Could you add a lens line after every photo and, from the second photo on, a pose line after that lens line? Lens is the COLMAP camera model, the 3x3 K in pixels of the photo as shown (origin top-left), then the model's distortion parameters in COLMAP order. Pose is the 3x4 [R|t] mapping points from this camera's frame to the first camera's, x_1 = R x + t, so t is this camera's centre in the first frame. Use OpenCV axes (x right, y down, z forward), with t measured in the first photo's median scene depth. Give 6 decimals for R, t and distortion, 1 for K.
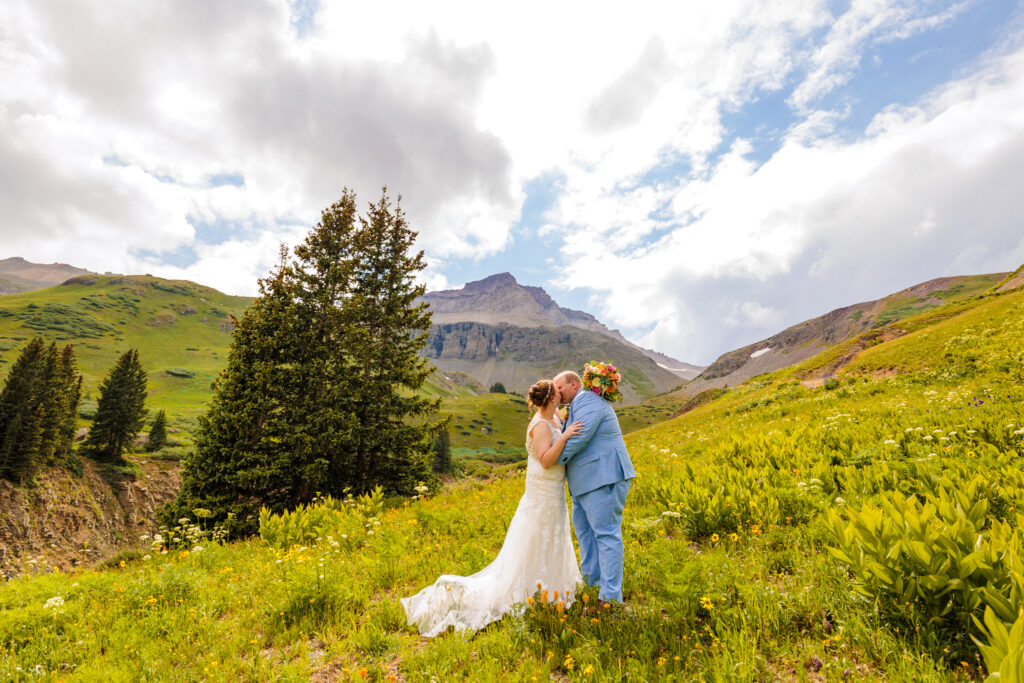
lens RADIAL K [[834.2, 0, 521.2], [0, 834.2, 316.9], [0, 0, 1]] dist [0.021137, 0.009379]
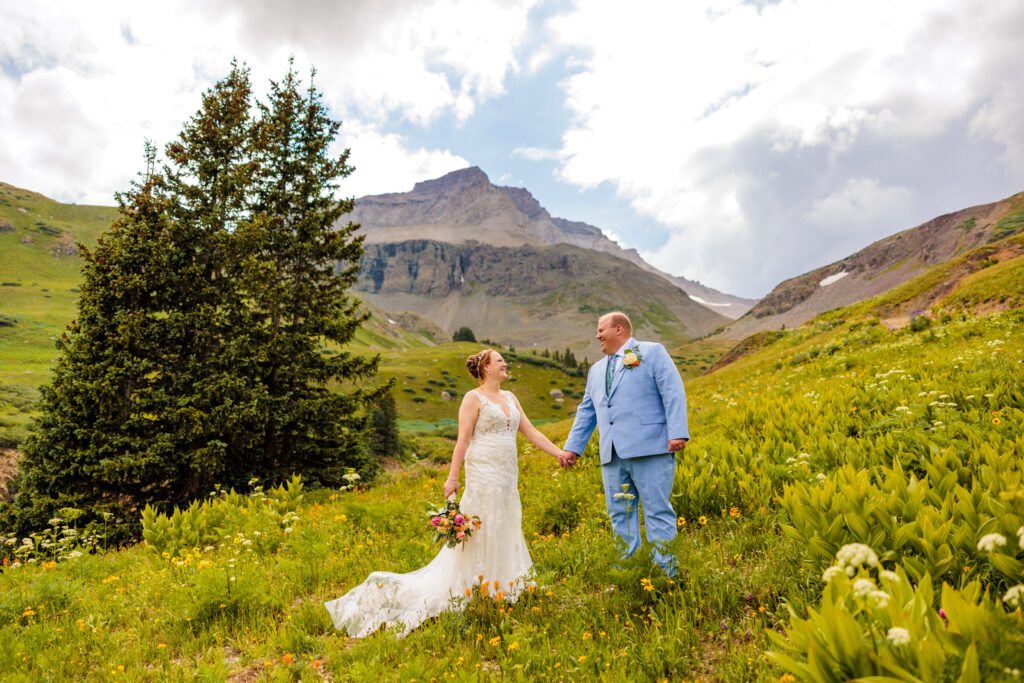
lens RADIAL K [[934.1, 0, 516.4], [0, 934.1, 360.7], [0, 0, 1]] dist [0.013084, 0.007067]
pose [[0.997700, -0.016049, 0.065862, -0.029995], [0.010407, 0.996317, 0.085117, 0.033685], [-0.066986, -0.084236, 0.994192, 0.177984]]
